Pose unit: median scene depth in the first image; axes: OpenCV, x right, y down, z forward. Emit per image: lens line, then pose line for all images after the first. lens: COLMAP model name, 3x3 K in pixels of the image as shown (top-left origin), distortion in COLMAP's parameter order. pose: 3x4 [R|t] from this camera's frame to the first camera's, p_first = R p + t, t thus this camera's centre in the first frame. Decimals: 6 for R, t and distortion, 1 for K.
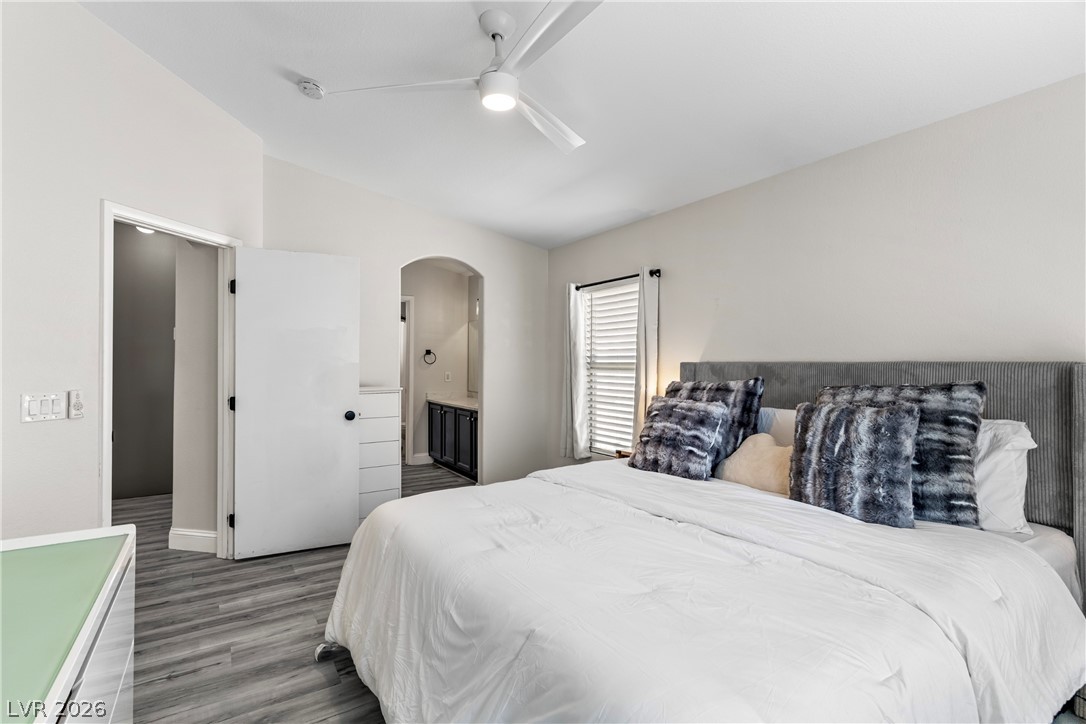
lens RADIAL K [[515.3, 0, 542.5], [0, 515.3, 361.7], [0, 0, 1]] dist [0.006243, 0.000730]
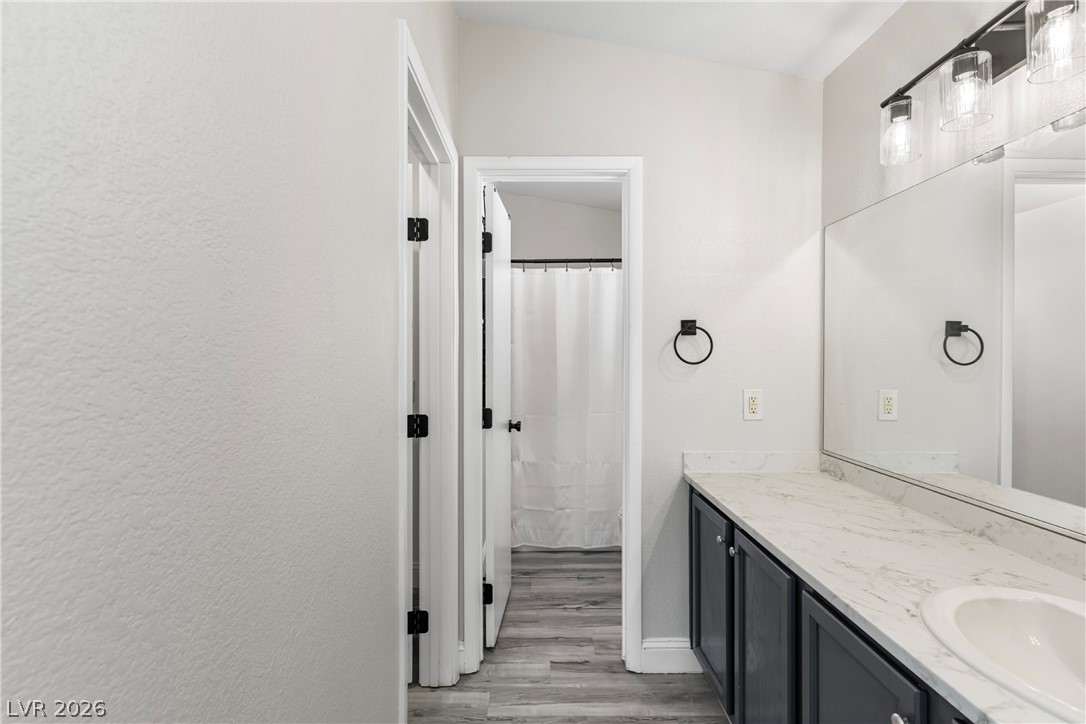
lens RADIAL K [[515.3, 0, 543.4], [0, 515.3, 358.4], [0, 0, 1]] dist [0.006243, 0.000730]
pose [[0.846145, 0.001007, -0.532952, -0.128750], [0.004668, 0.999946, 0.009302, -0.002589], [0.532933, -0.010358, 0.846094, 0.687784]]
